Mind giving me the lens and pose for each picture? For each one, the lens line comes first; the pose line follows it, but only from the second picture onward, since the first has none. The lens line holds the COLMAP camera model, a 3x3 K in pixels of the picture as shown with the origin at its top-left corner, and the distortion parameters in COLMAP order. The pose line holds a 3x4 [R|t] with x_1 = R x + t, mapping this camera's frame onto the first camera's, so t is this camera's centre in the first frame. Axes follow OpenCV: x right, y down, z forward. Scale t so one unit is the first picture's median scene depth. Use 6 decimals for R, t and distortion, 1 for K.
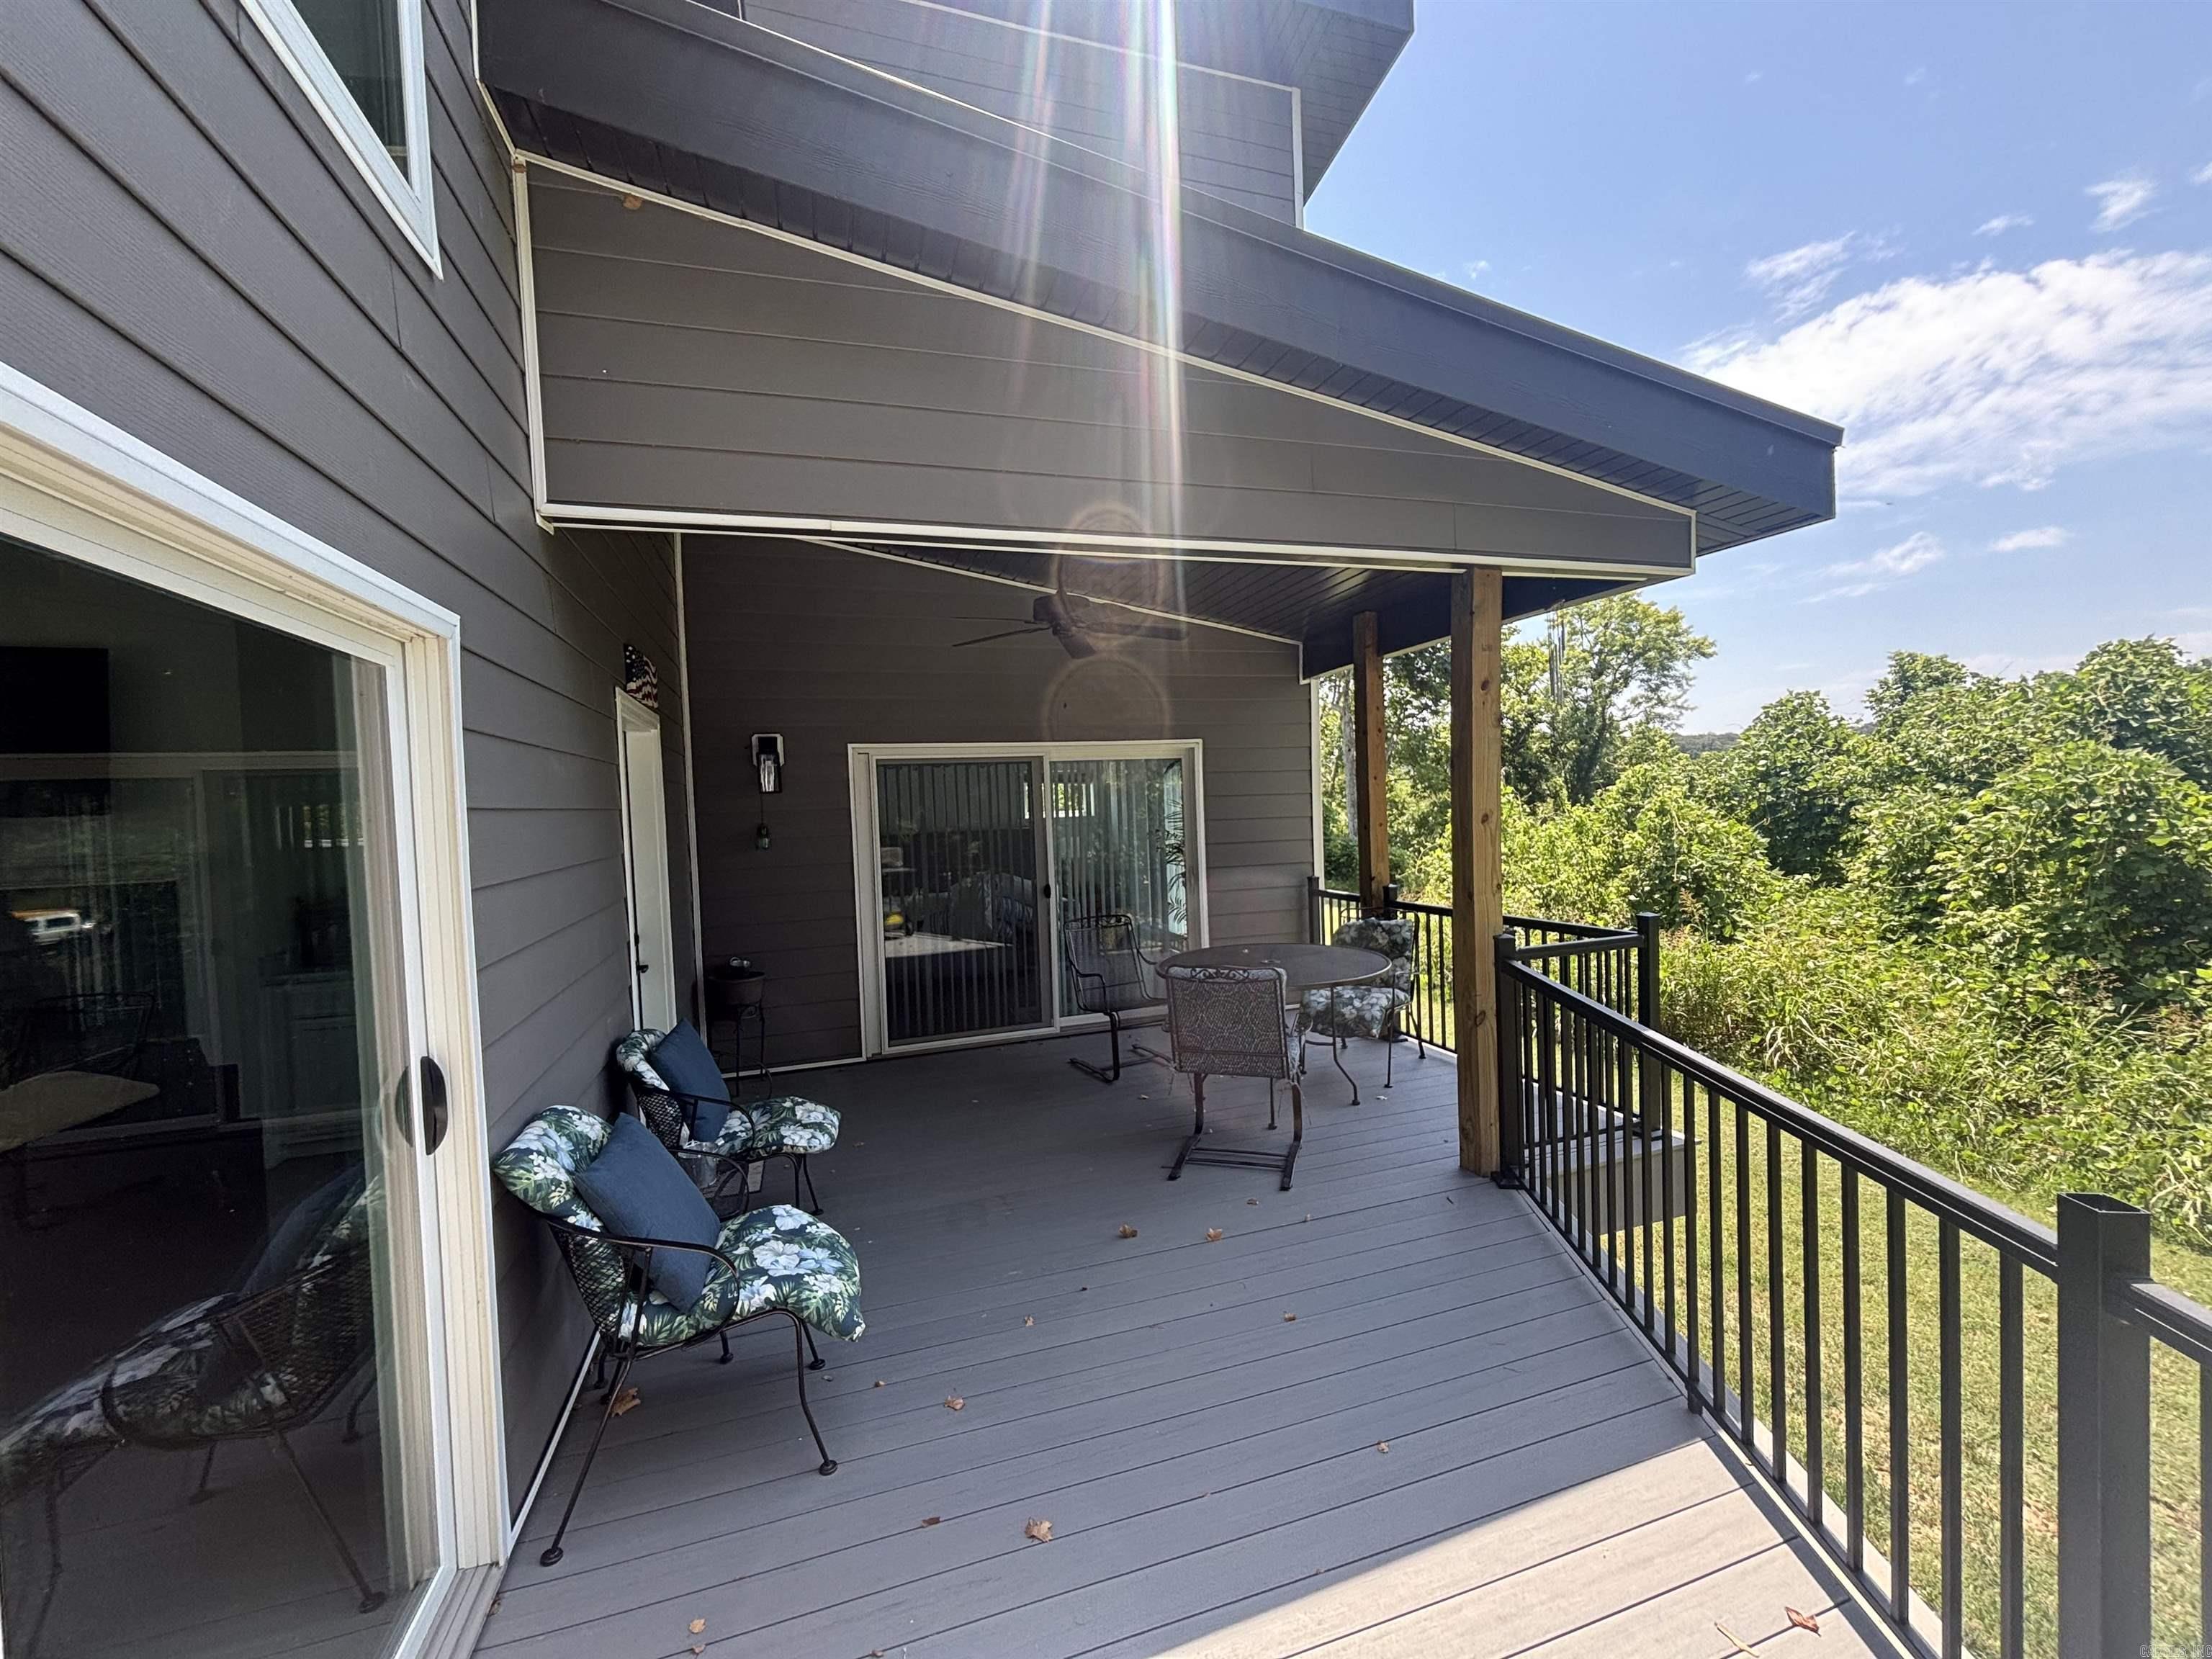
lens RADIAL K [[907.4, 0, 1104.7], [0, 907.4, 840.1], [0, 0, 1]] dist [0.001104, 0.003758]
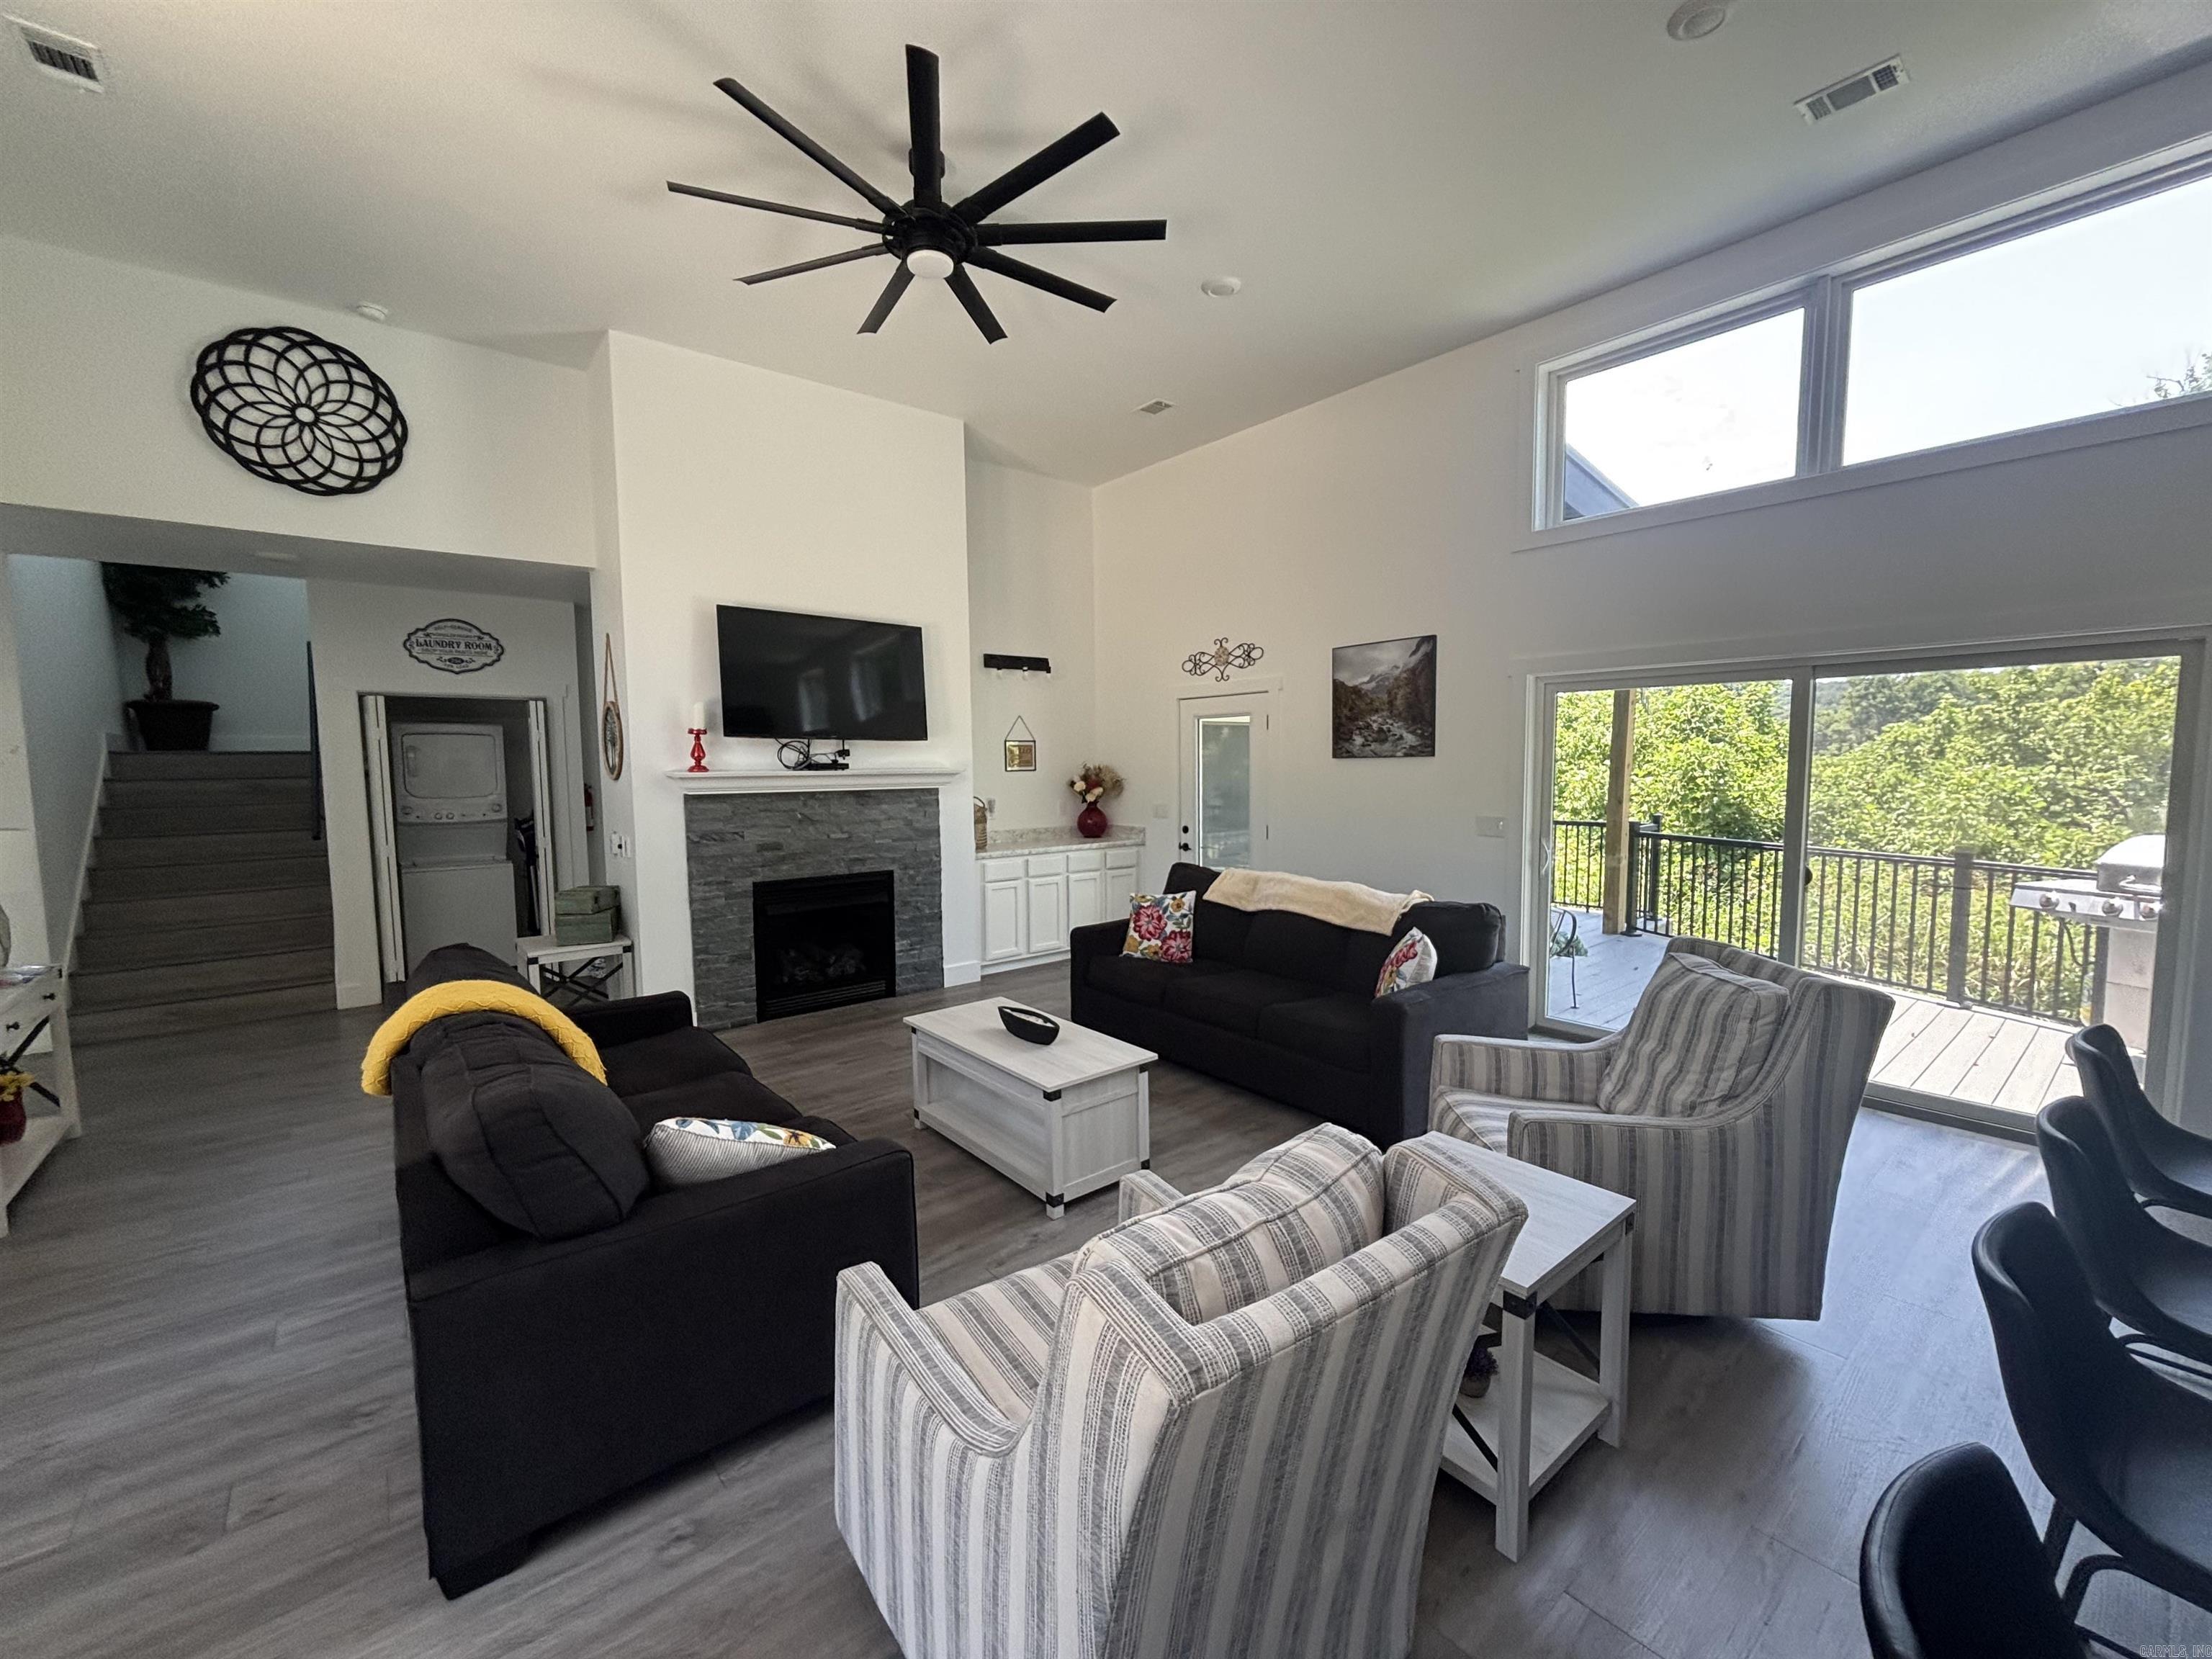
lens RADIAL K [[907.4, 0, 1103.0], [0, 907.4, 832.4], [0, 0, 1]] dist [0.001104, 0.003758]
pose [[0.930781, 0.004728, 0.365546, -0.486960], [-0.018231, 0.999273, 0.033495, 0.027923], [-0.365122, -0.037841, 0.930190, -0.171962]]
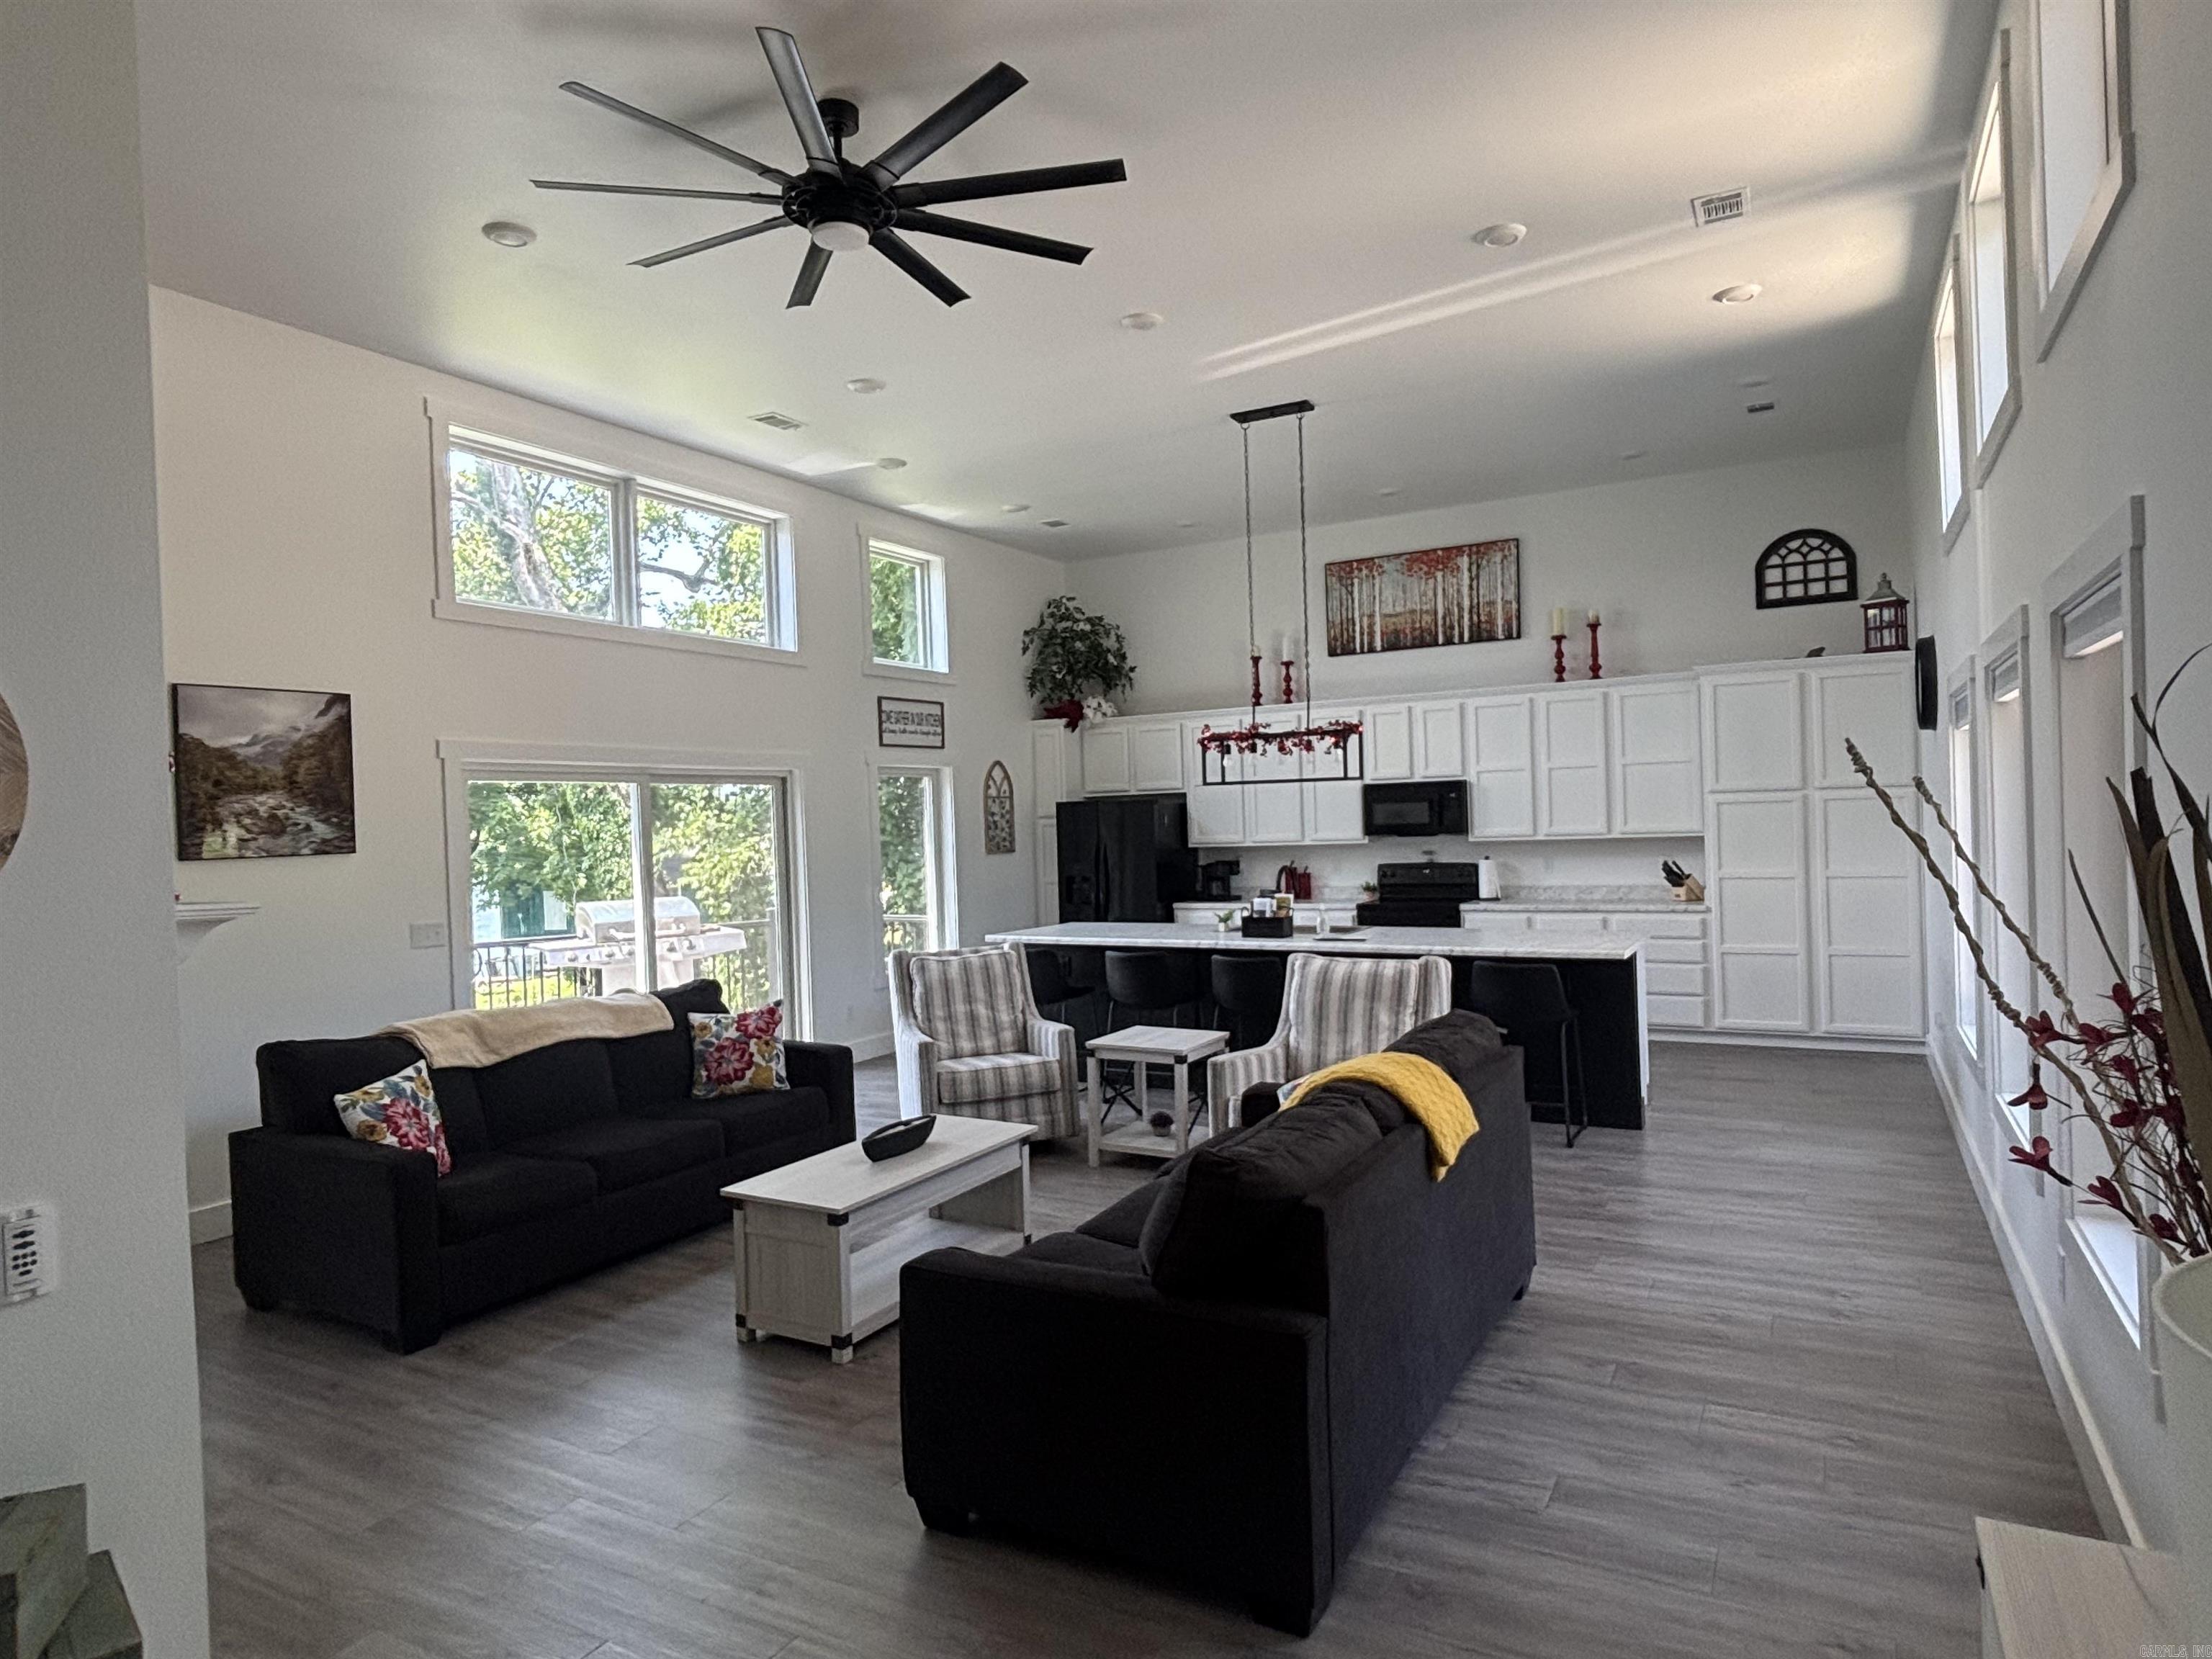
lens RADIAL K [[1299.5, 0, 1111.4], [0, 1299.5, 830.3], [0, 0, 1]] dist [0.003223, 0.000513]
pose [[-0.677677, 0.059102, 0.732980, -0.730902], [0.084596, 0.996413, -0.002130, 0.018551], [-0.730477, 0.060564, -0.680246, 0.333326]]
